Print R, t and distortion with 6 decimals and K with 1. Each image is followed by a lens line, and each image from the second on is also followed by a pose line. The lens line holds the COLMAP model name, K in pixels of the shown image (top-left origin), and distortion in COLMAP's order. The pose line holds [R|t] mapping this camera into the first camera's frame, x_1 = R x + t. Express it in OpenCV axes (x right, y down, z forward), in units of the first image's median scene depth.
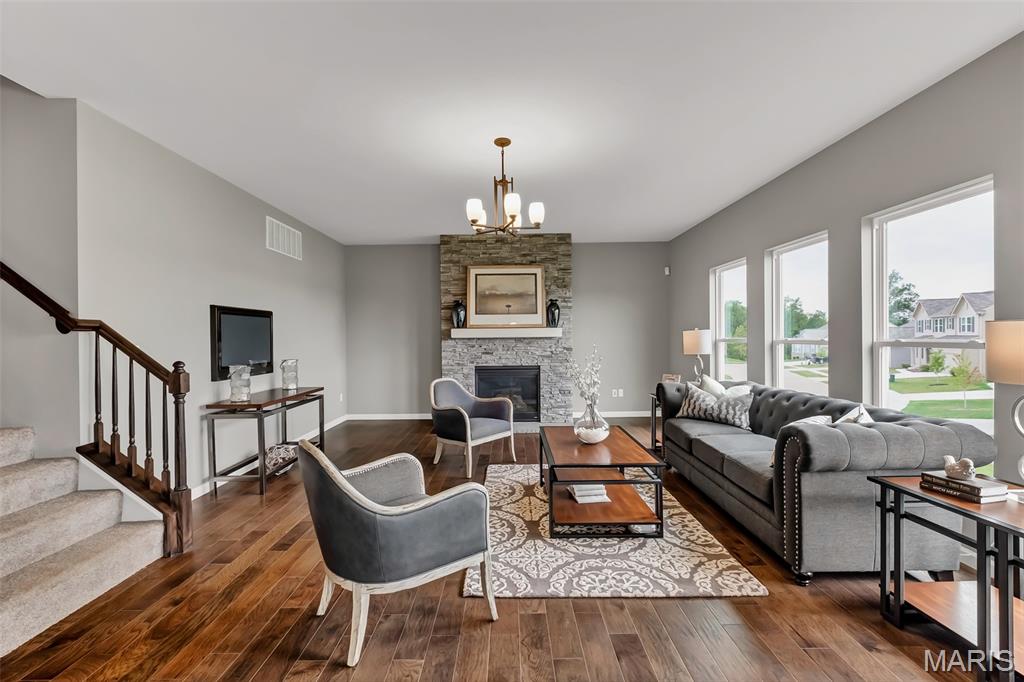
lens RADIAL K [[453.6, 0, 510.1], [0, 453.6, 341.6], [0, 0, 1]] dist [0.001411, -0.000137]
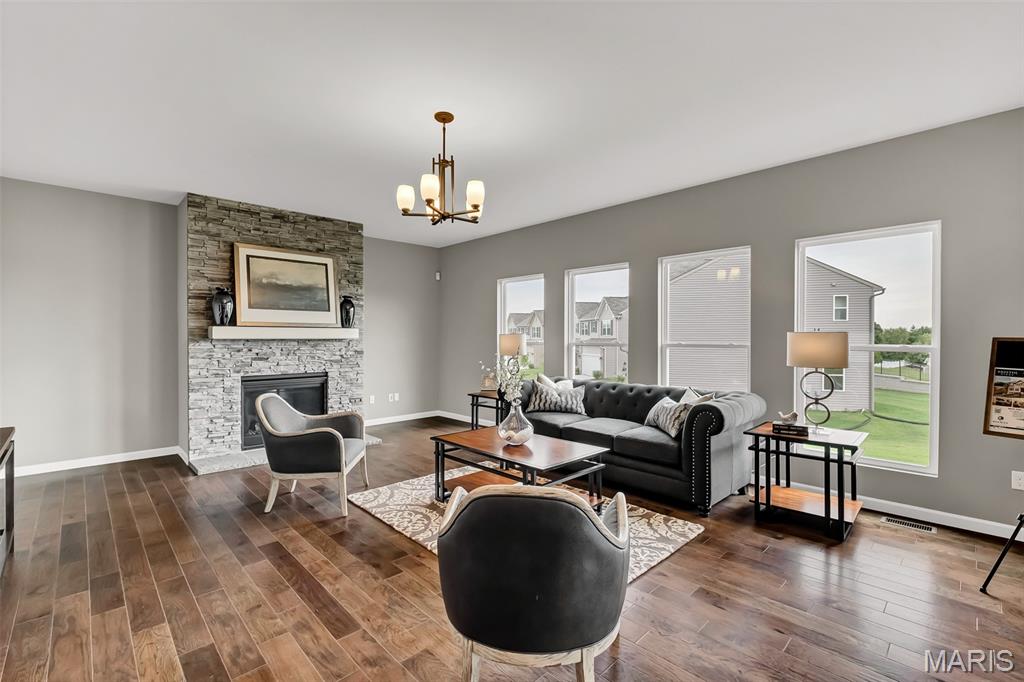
lens RADIAL K [[453.6, 0, 511.6], [0, 453.6, 340.0], [0, 0, 1]] dist [0.001411, -0.000137]
pose [[0.718960, 0.005267, 0.695032, -0.287246], [0.000026, 0.999971, -0.007605, -0.000974], [-0.695052, 0.005485, 0.718939, 0.148670]]
